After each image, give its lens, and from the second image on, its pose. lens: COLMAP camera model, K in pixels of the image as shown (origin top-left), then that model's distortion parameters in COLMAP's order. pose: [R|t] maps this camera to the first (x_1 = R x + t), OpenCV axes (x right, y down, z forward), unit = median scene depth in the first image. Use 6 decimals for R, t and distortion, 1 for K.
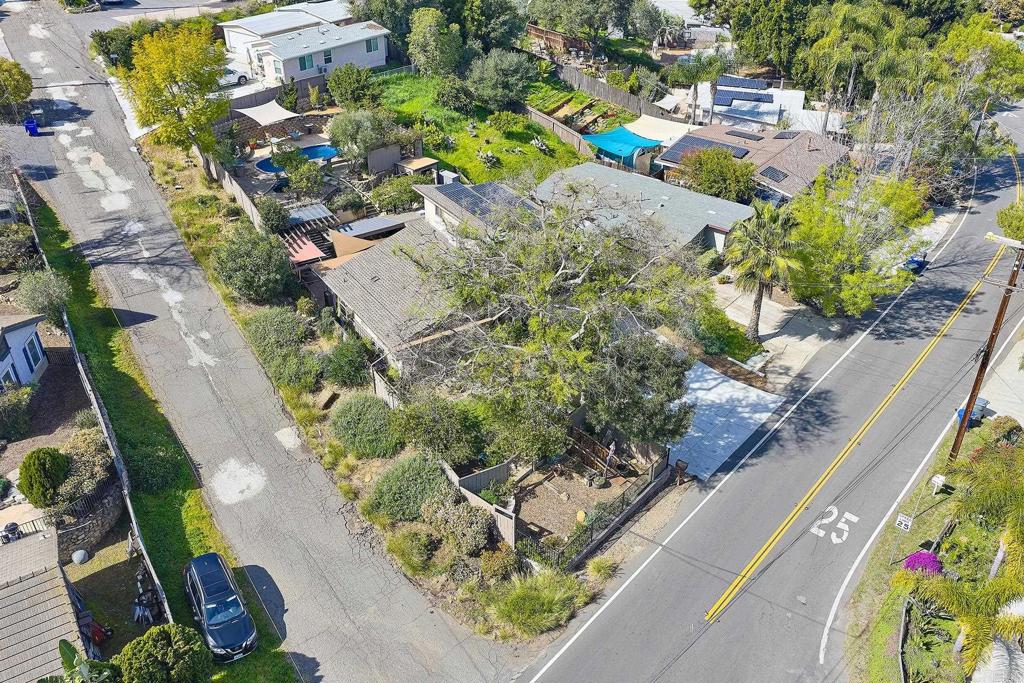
lens RADIAL K [[846.8, 0, 513.0], [0, 846.8, 360.4], [0, 0, 1]] dist [0.012733, -0.004200]
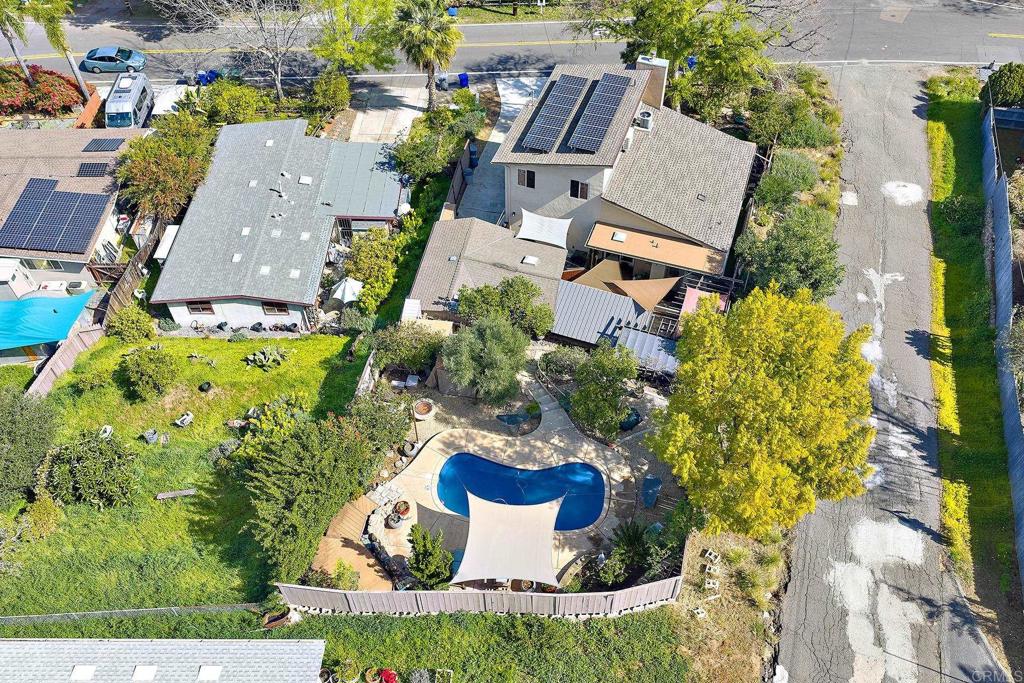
lens RADIAL K [[836.9, 0, 518.8], [0, 836.9, 341.0], [0, 0, 1]] dist [0.026177, -0.034280]
pose [[-0.617679, -0.597911, 0.510858, -0.689265], [0.441132, 0.274353, 0.854478, -1.063101], [-0.651057, 0.753149, 0.094296, 1.305530]]
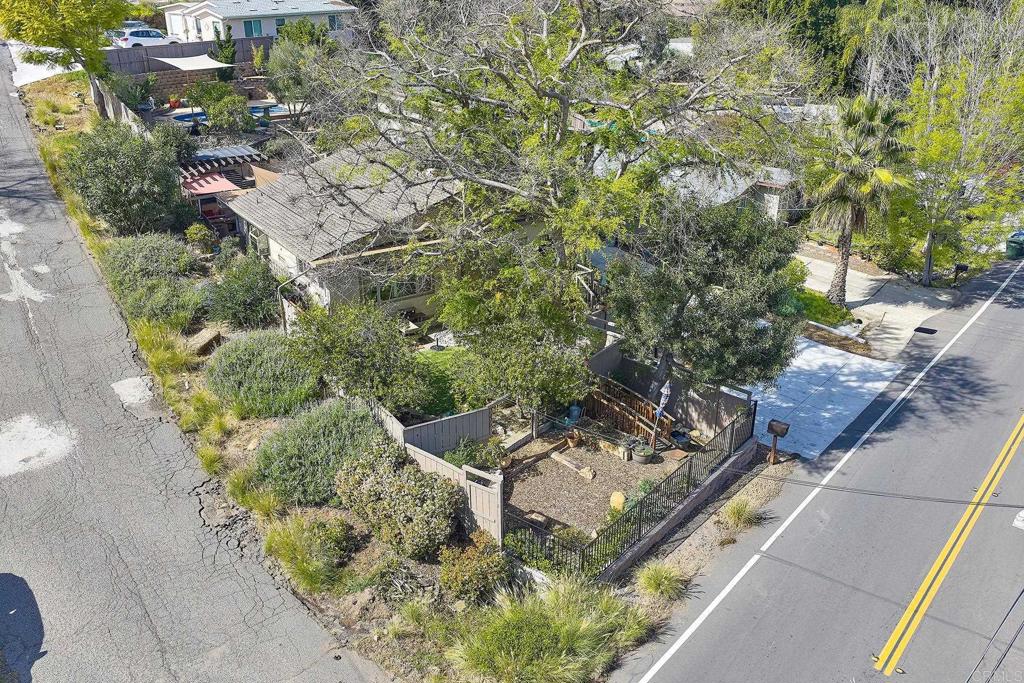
lens RADIAL K [[846.8, 0, 513.0], [0, 846.8, 360.4], [0, 0, 1]] dist [0.012733, -0.004200]
pose [[0.999963, -0.003869, 0.007641, 0.004800], [0.004957, 0.988976, -0.147991, 0.156577], [-0.006984, 0.148024, 0.988959, 0.375382]]
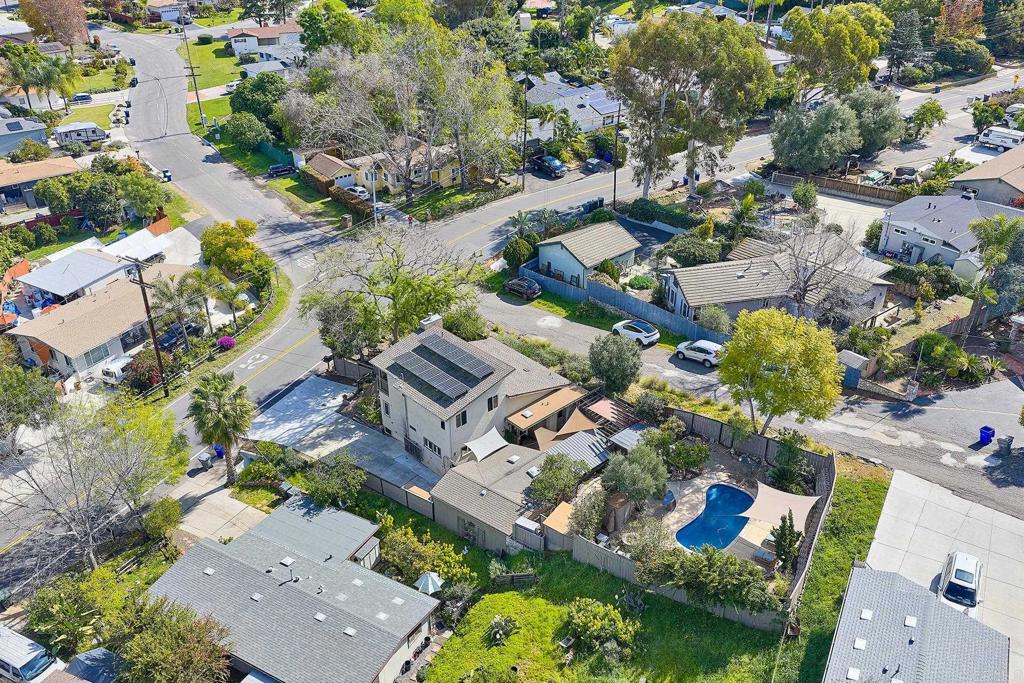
lens RADIAL K [[836.9, 0, 518.8], [0, 836.9, 341.0], [0, 0, 1]] dist [0.026177, -0.034280]
pose [[-0.983368, 0.091890, -0.156661, 0.067061], [-0.100824, 0.441262, 0.891696, -1.499270], [0.151067, 0.892661, -0.424658, 1.722119]]
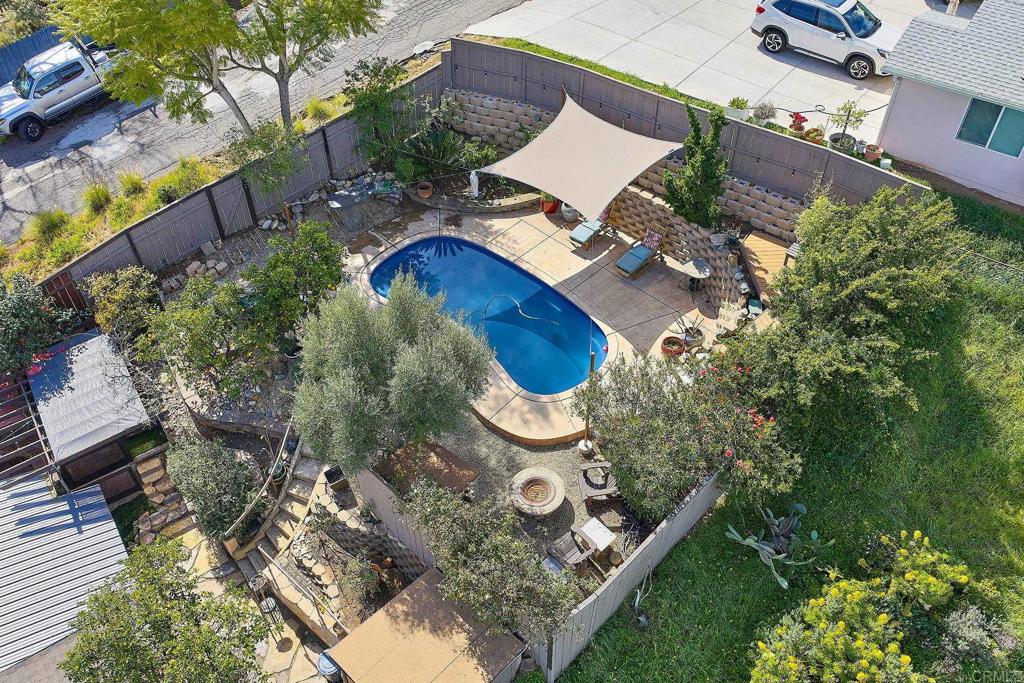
lens RADIAL K [[836.9, 0, 518.8], [0, 836.9, 341.0], [0, 0, 1]] dist [0.026177, -0.034280]
pose [[0.045164, 0.708012, -0.704755, -0.012112], [-0.555259, 0.604252, 0.571461, -0.631027], [0.830450, 0.365513, 0.420420, 1.299291]]
